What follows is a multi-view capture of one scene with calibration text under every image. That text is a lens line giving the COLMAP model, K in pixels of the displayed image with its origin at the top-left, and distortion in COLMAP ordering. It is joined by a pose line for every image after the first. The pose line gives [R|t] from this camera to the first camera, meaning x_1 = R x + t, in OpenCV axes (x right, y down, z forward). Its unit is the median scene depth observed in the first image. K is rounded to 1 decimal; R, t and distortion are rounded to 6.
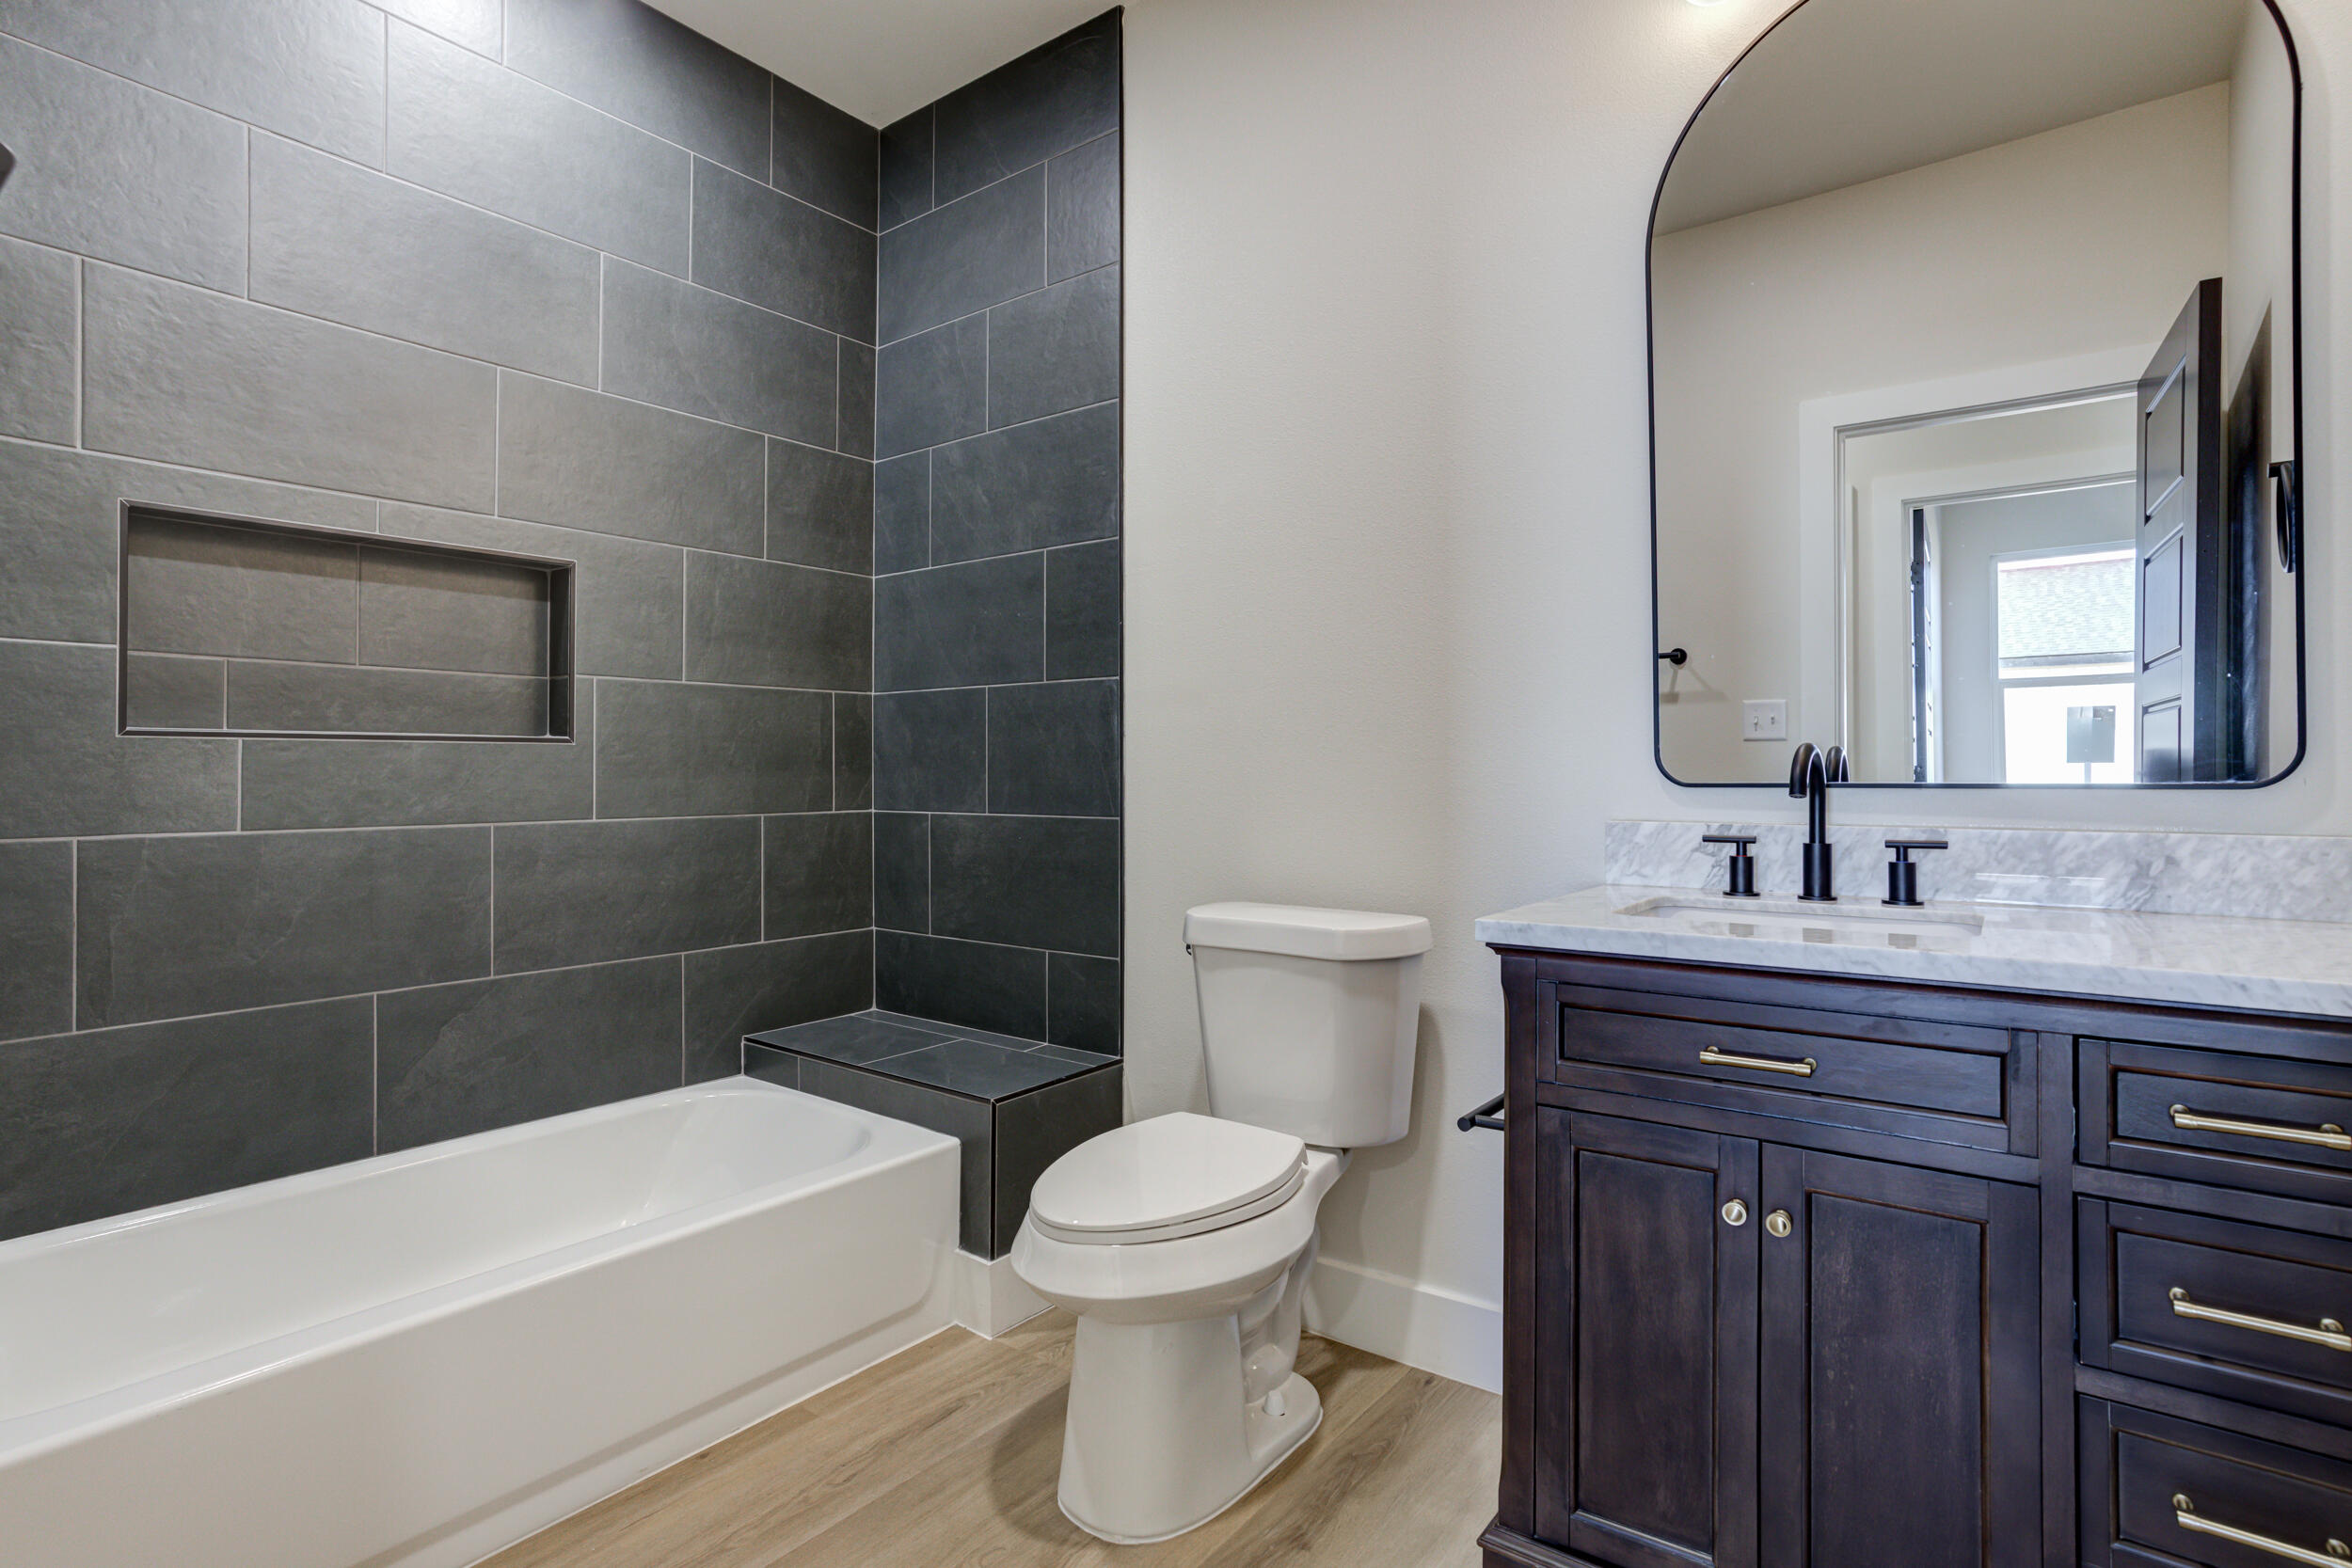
lens RADIAL K [[1174.8, 0, 1159.2], [0, 1174.8, 792.3], [0, 0, 1]] dist [-0.061260, 0.039822]
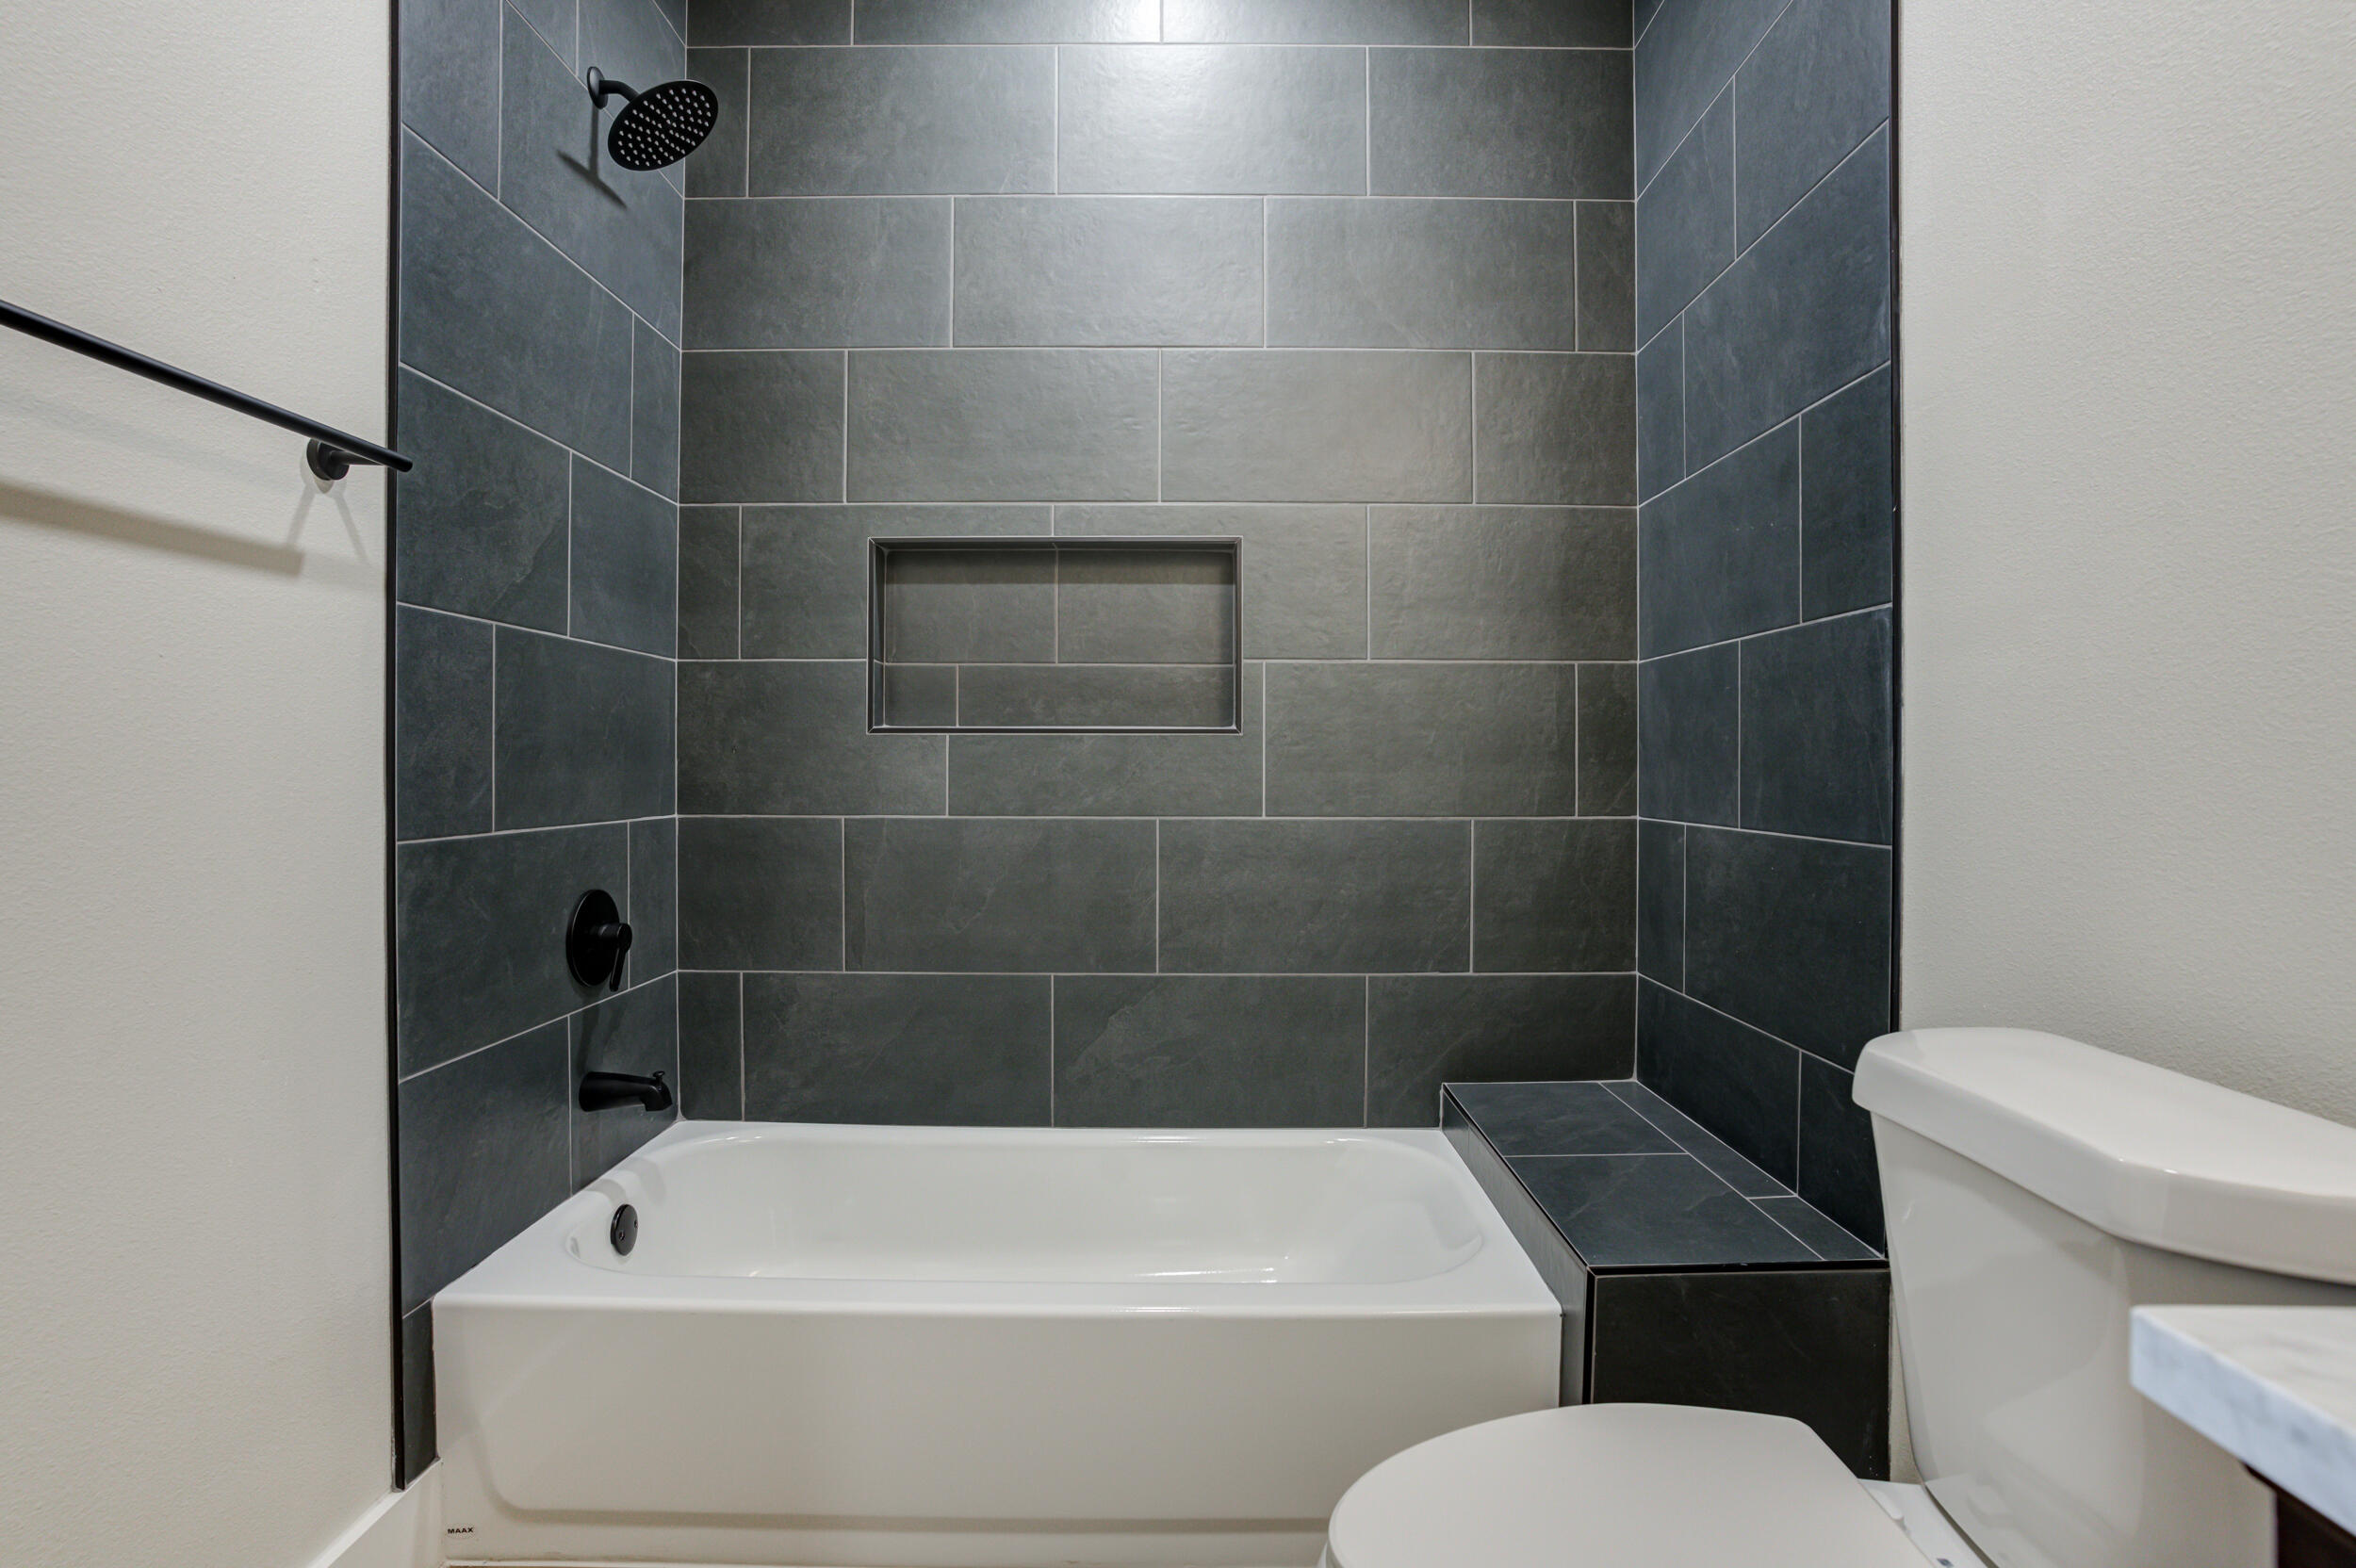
lens RADIAL K [[1166.1, 0, 1190.0], [0, 1166.1, 789.0], [0, 0, 1]] dist [-0.065469, 0.037572]
pose [[0.611841, 0.018439, -0.790766, 0.199429], [-0.016976, 0.999804, 0.010179, -0.006604], [0.790798, 0.007196, 0.612035, 0.380339]]
